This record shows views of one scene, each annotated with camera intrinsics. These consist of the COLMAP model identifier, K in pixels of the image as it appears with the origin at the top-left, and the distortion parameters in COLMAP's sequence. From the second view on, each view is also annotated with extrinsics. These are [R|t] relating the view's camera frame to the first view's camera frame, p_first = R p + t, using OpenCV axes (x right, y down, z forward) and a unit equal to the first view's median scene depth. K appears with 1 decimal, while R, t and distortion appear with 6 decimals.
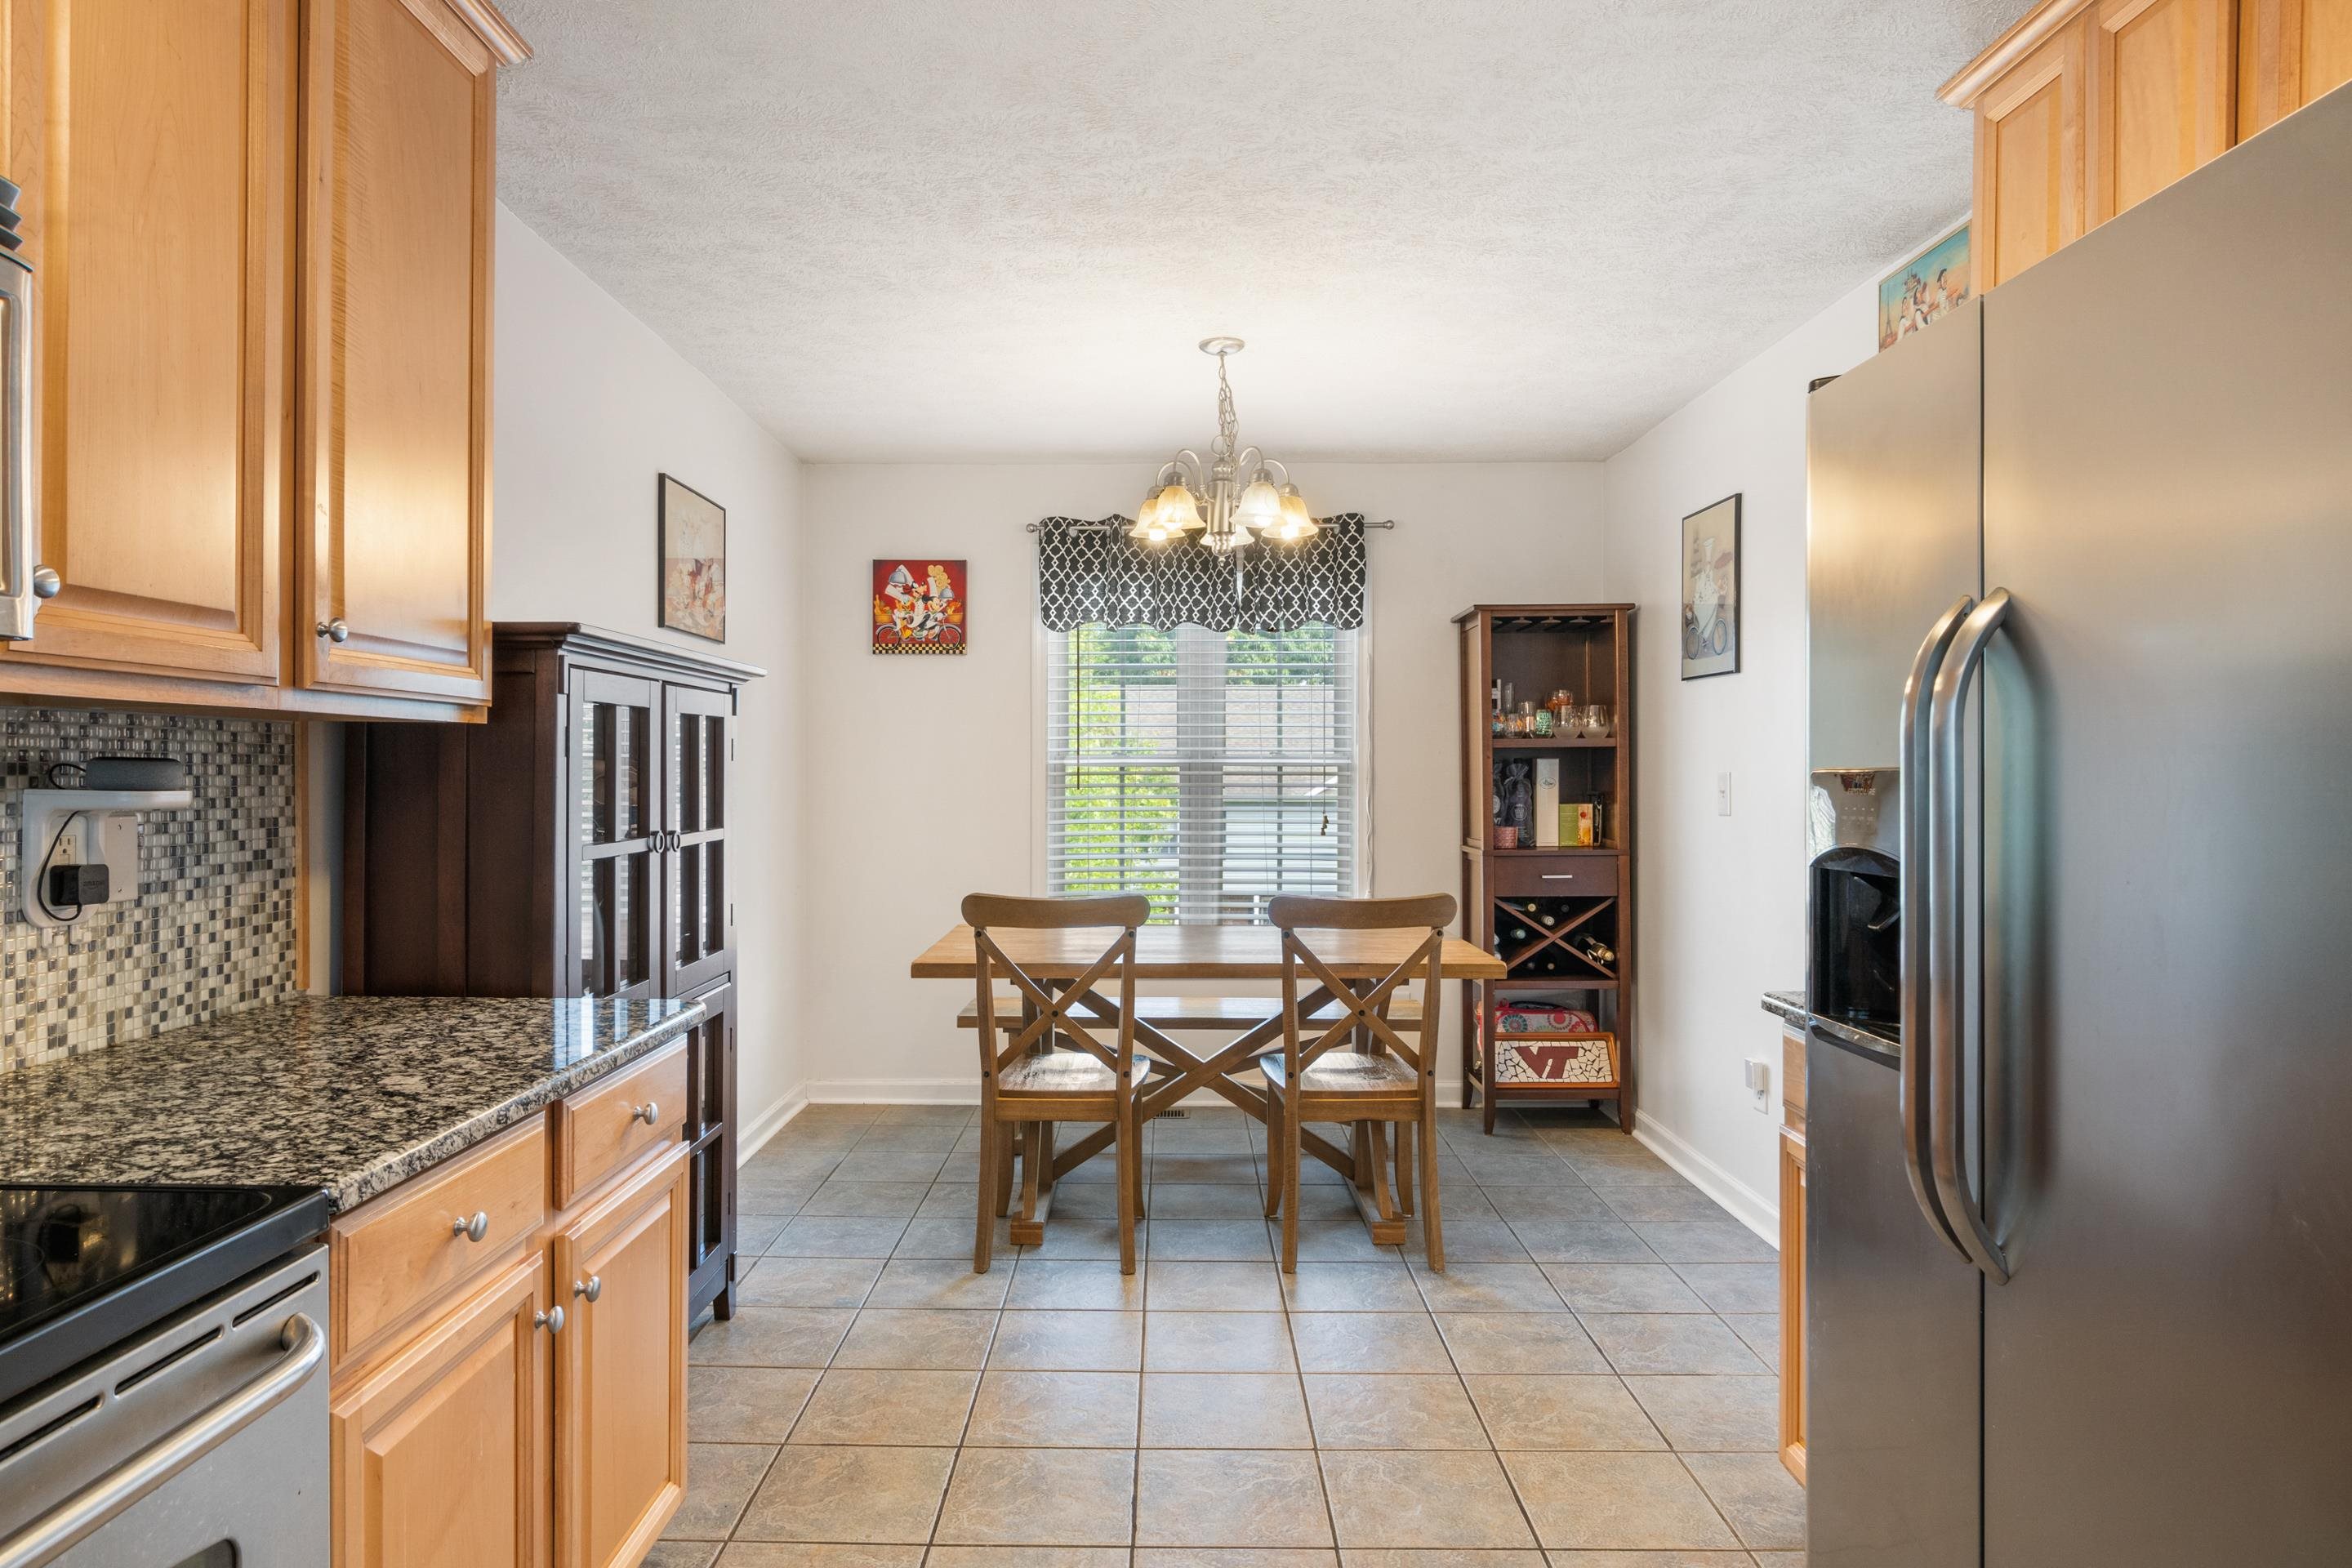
lens RADIAL K [[1416.1, 0, 1166.7], [0, 1416.1, 779.6], [0, 0, 1]] dist [0.003371, -0.000183]
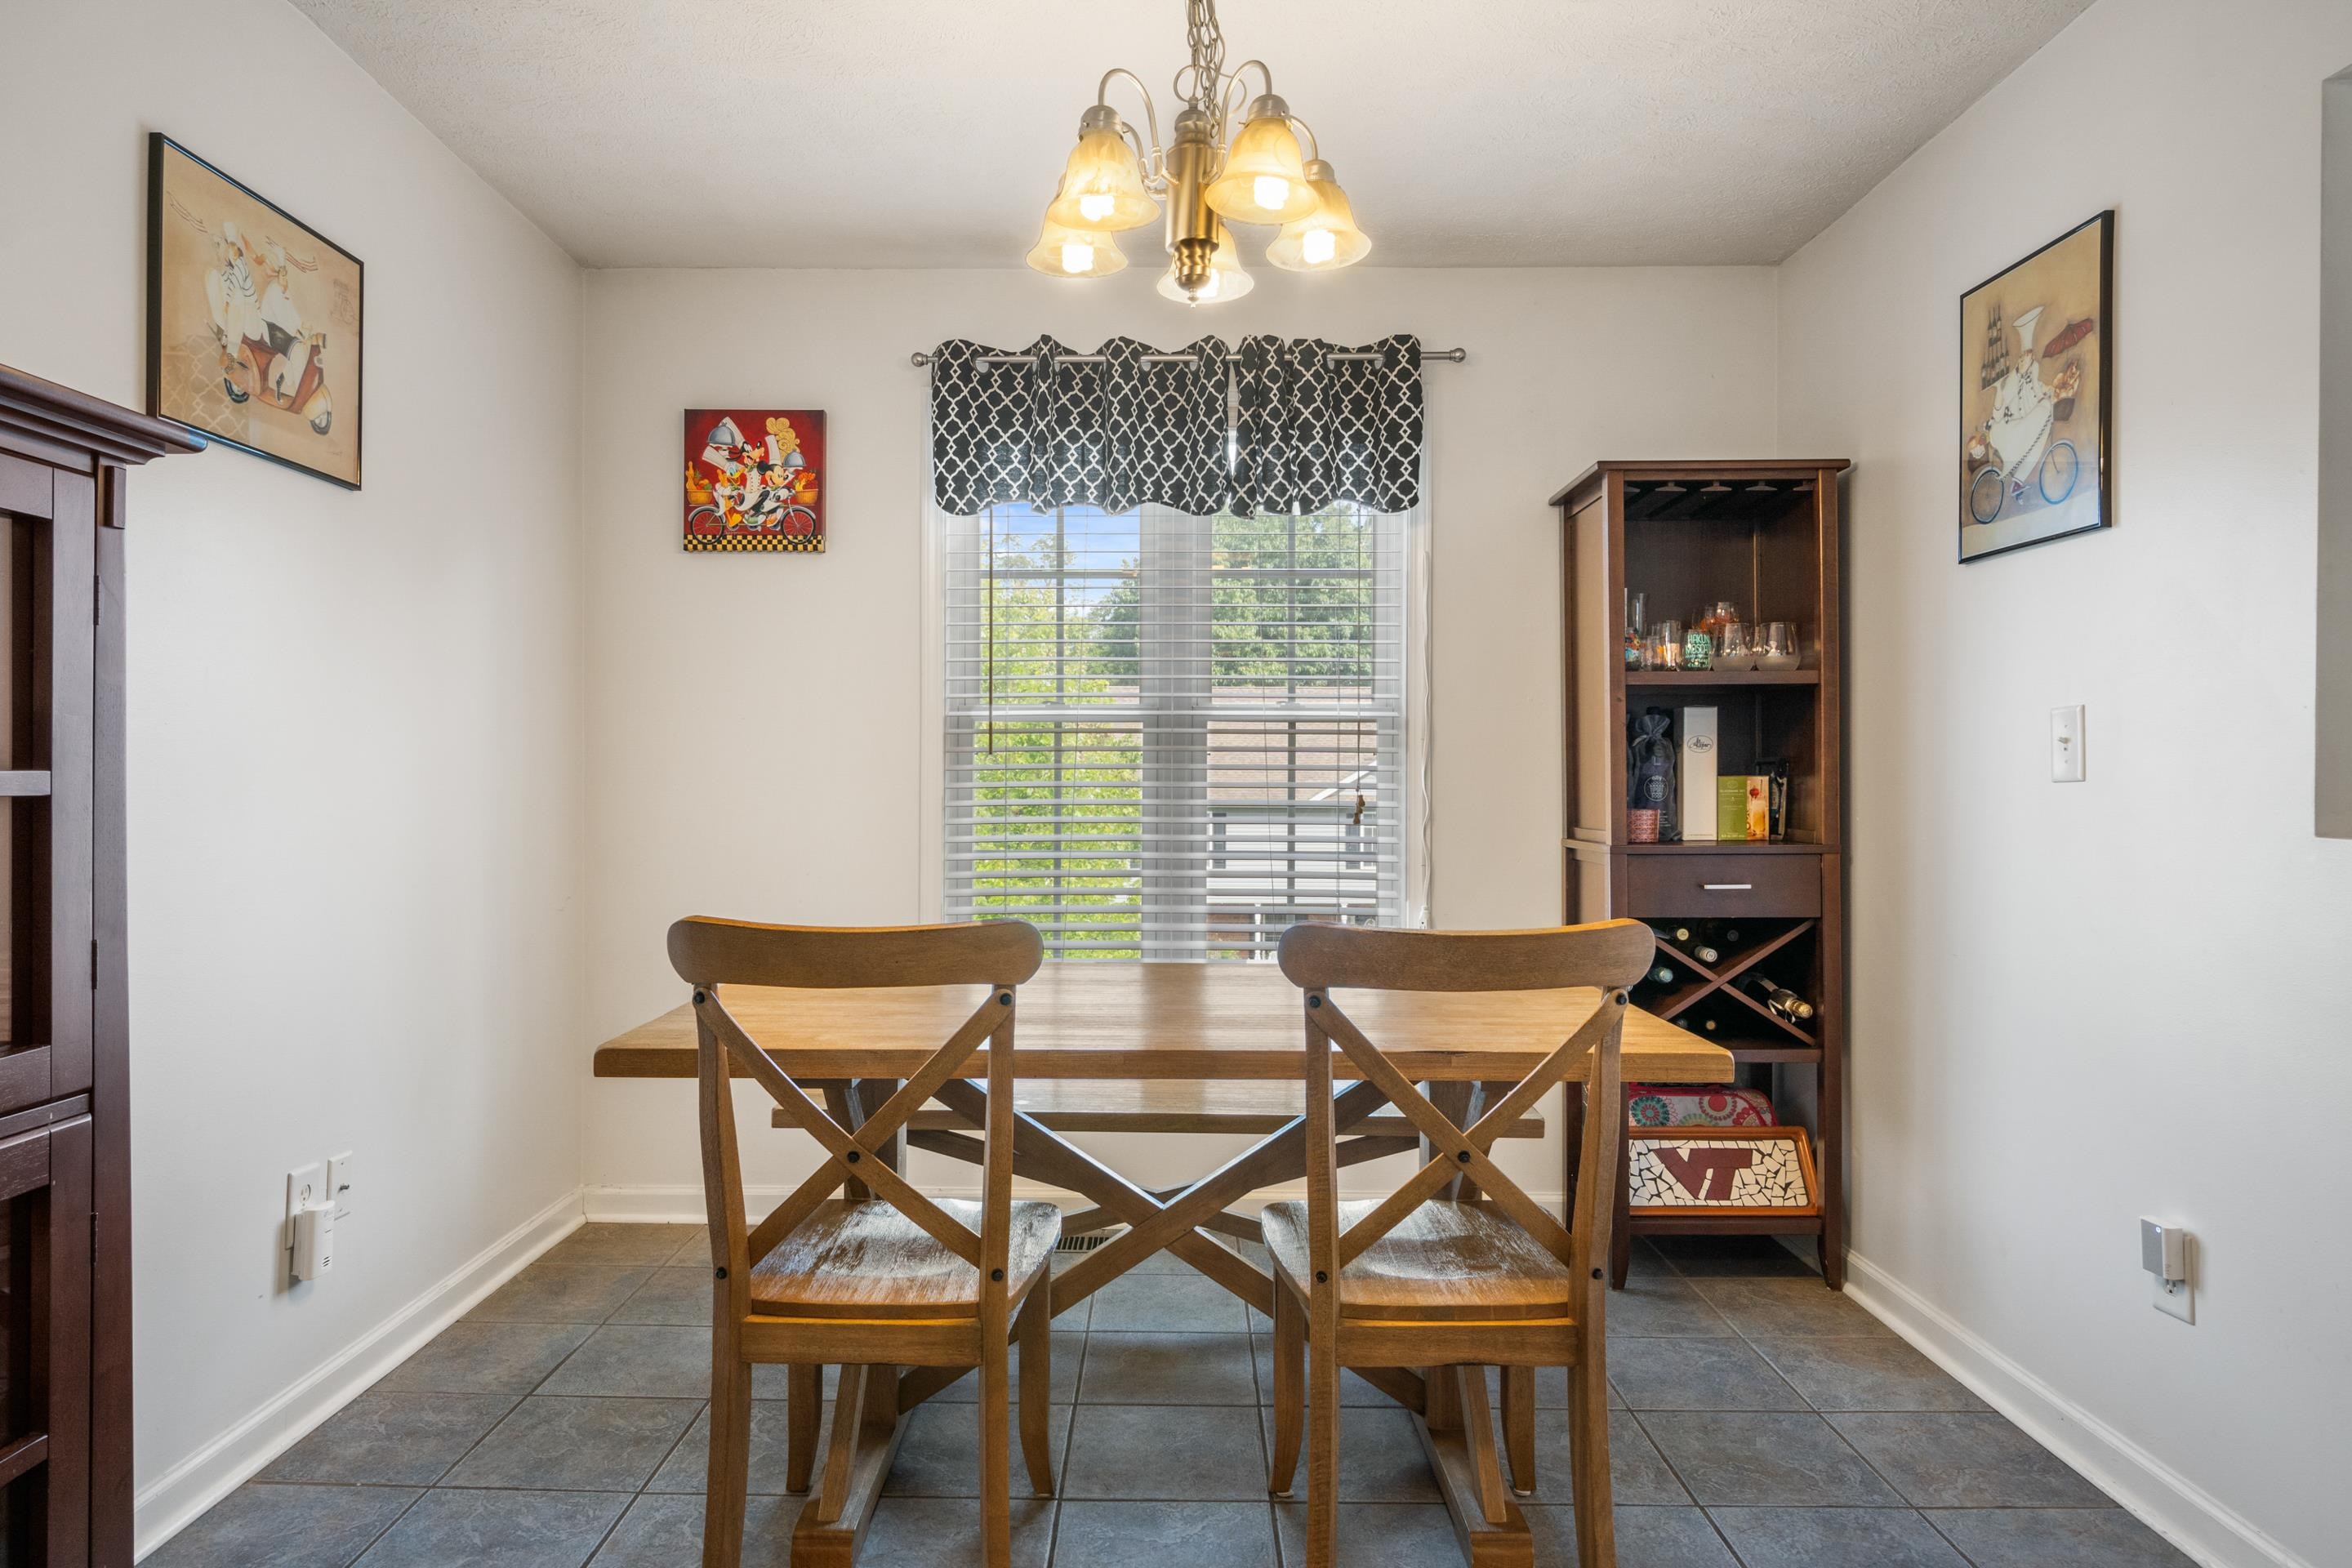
lens RADIAL K [[1416.1, 0, 1162.1], [0, 1416.1, 776.9], [0, 0, 1]] dist [0.003371, -0.000183]
pose [[0.999984, 0.002999, -0.004791, 0.023350], [-0.003040, 0.999958, -0.008655, 0.024951], [0.004764, 0.008669, 0.999951, 0.354210]]
